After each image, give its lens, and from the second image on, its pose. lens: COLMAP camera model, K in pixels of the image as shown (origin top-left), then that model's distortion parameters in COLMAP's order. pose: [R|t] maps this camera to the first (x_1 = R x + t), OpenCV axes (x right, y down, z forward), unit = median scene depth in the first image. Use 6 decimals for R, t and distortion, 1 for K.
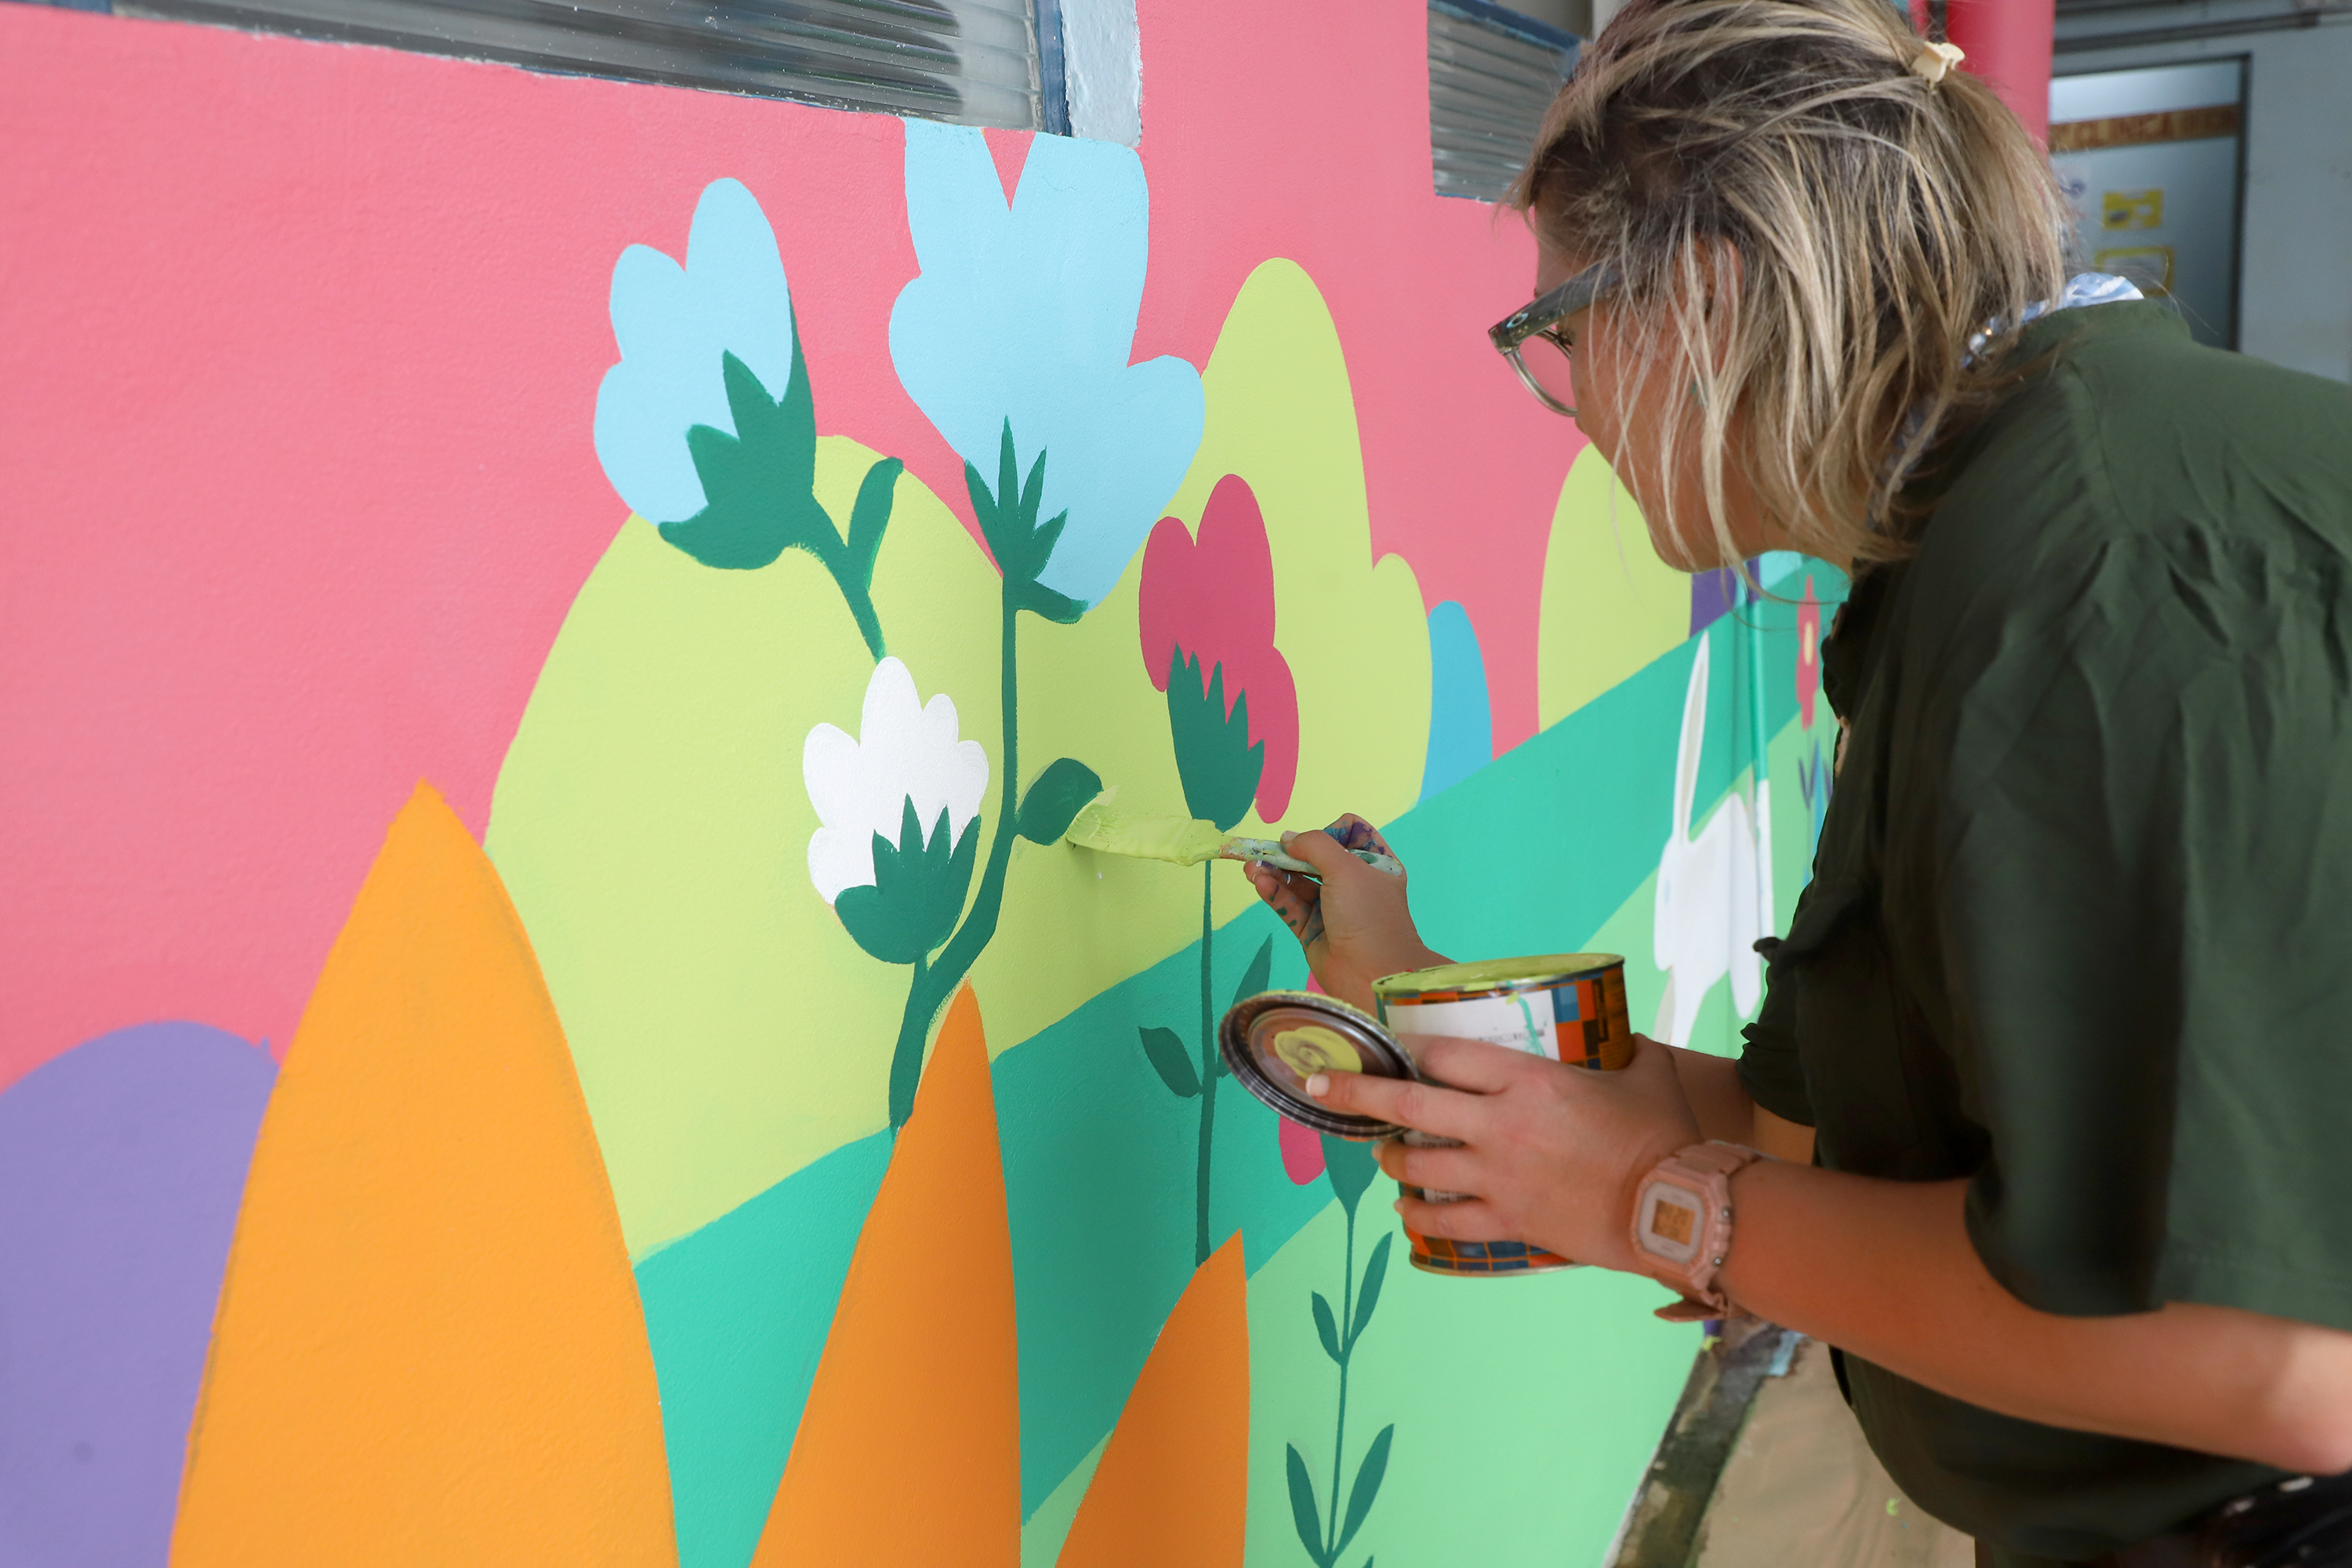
lens RADIAL K [[2354.3, 0, 1175.7], [0, 2354.3, 782.1], [0, 0, 1]] dist [0.089887, 0.000000]
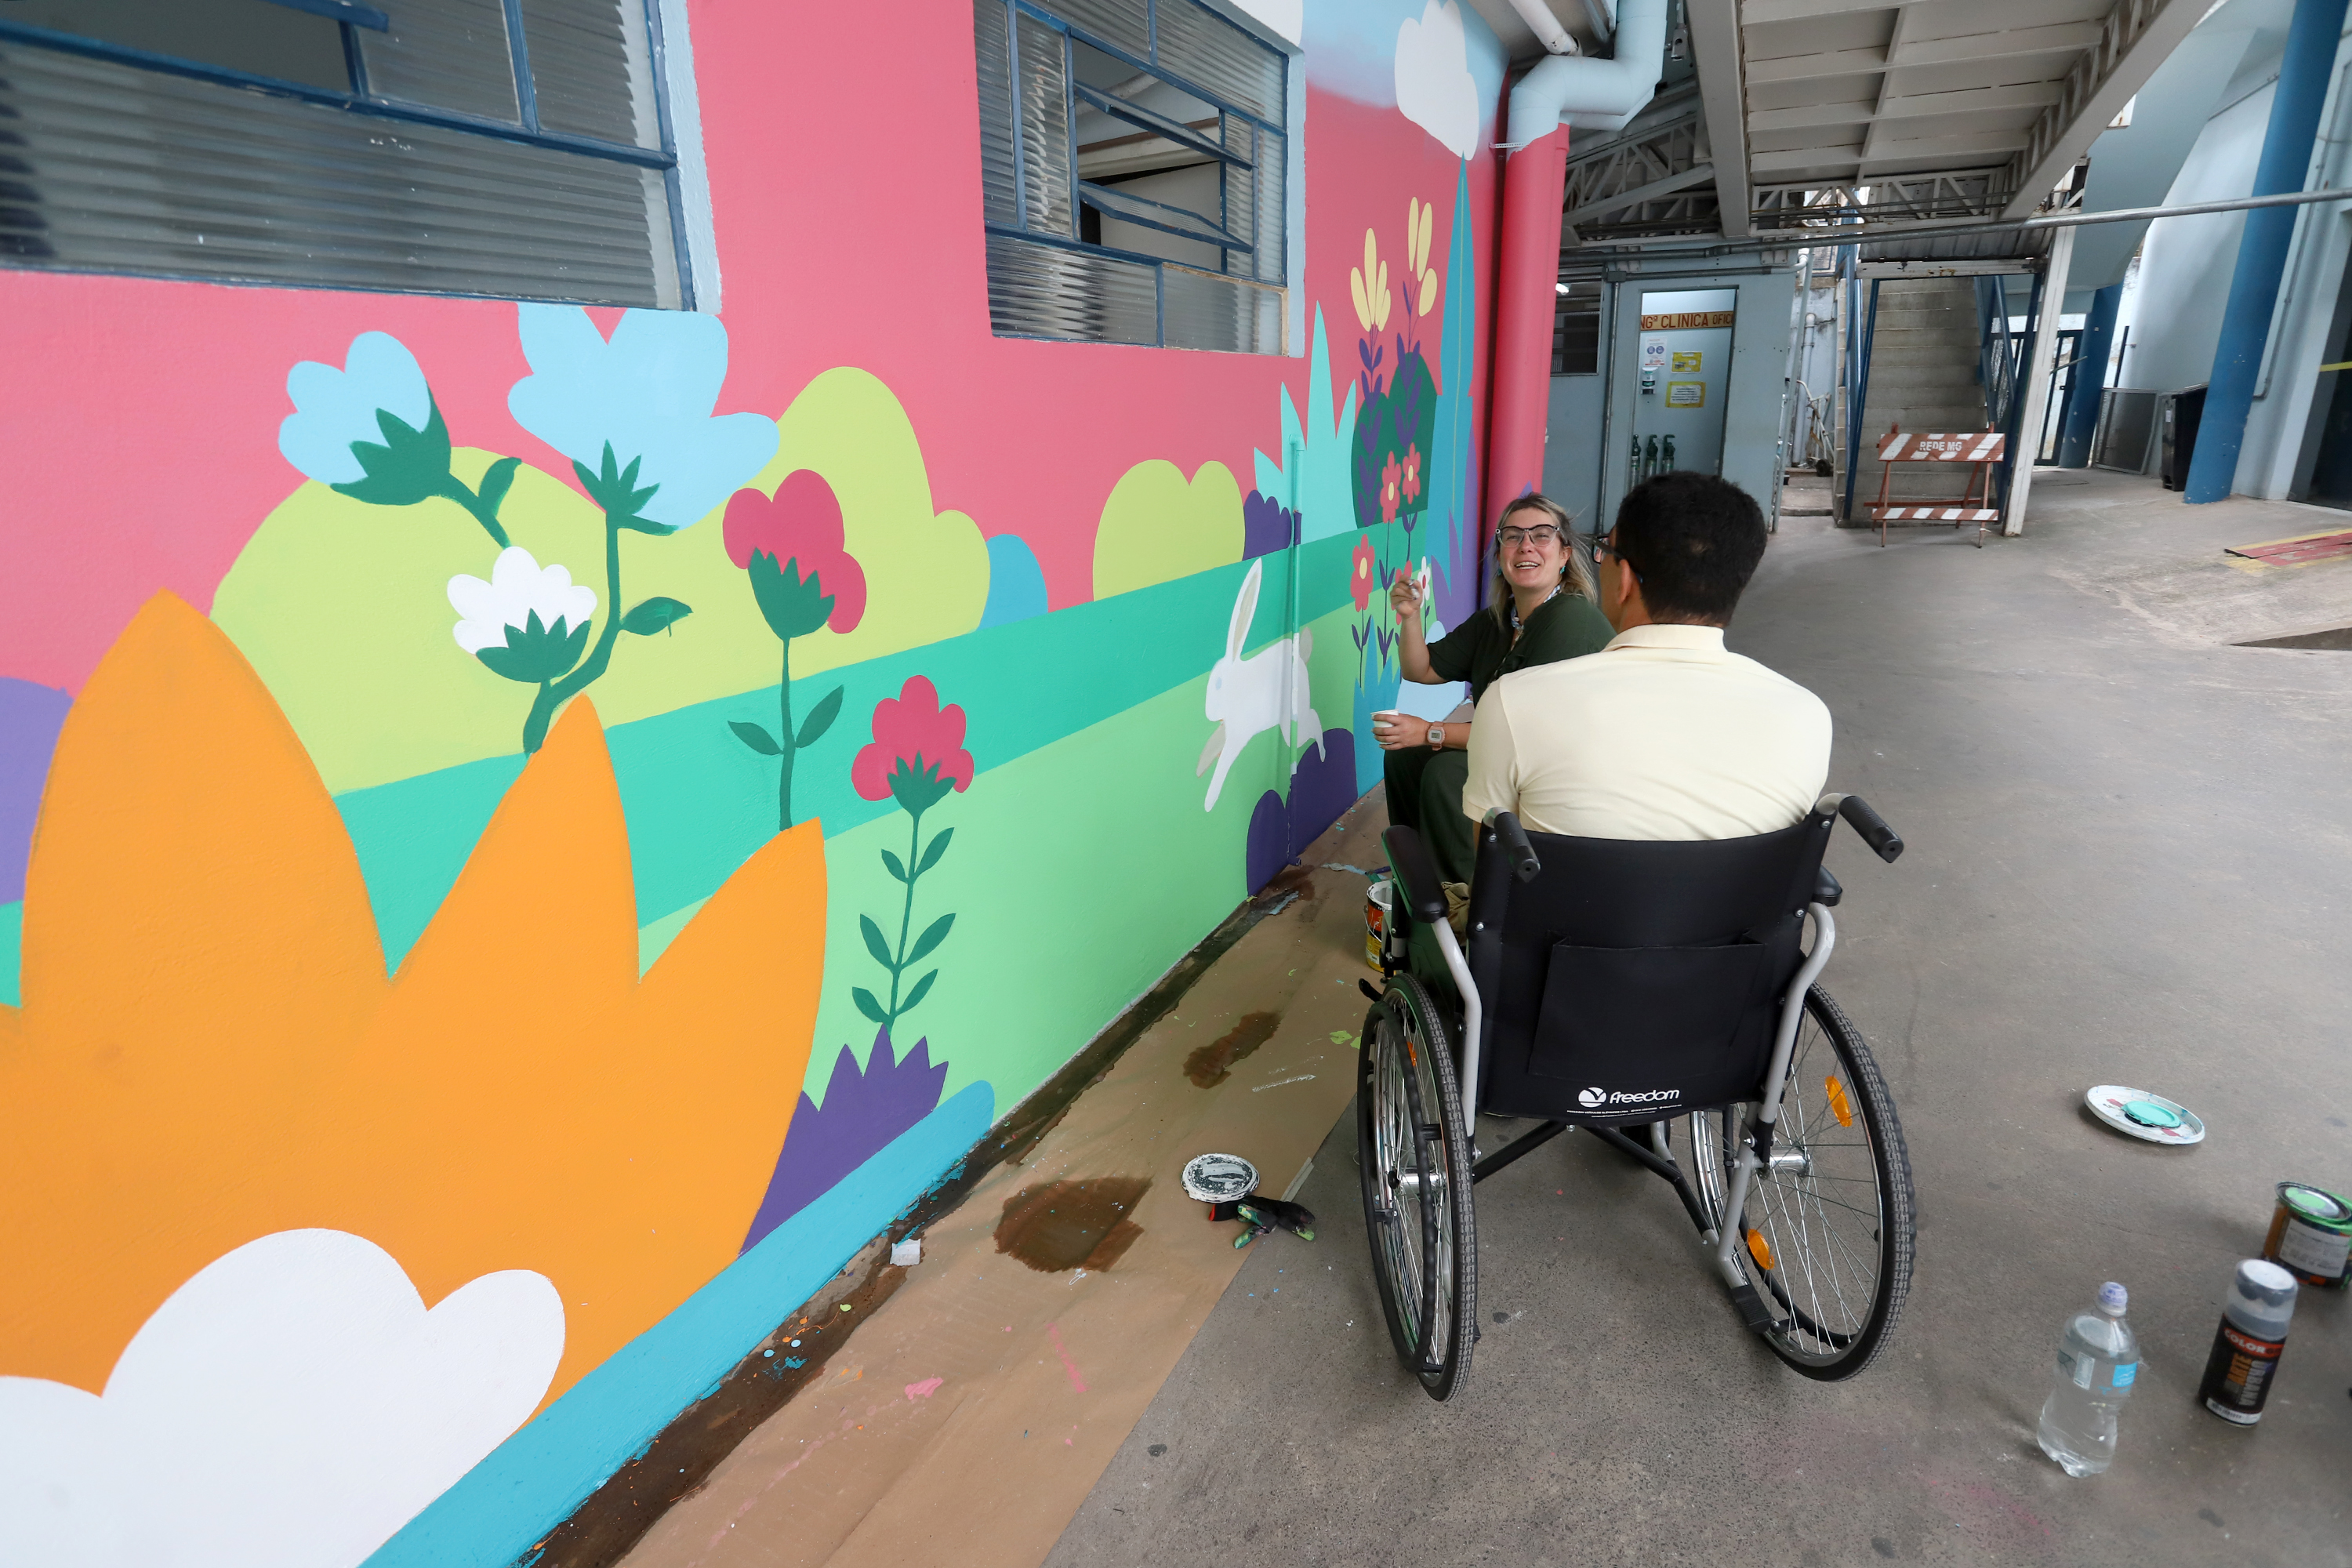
lens RADIAL K [[1175.3, 0, 1194.2], [0, 1175.3, 775.3], [0, 0, 1]] dist [-0.049675, 0.009255]
pose [[0.998285, 0.031927, -0.049065, 0.557575], [-0.026165, 0.993149, 0.113887, 0.020378], [0.052365, -0.112408, 0.992281, -0.084182]]
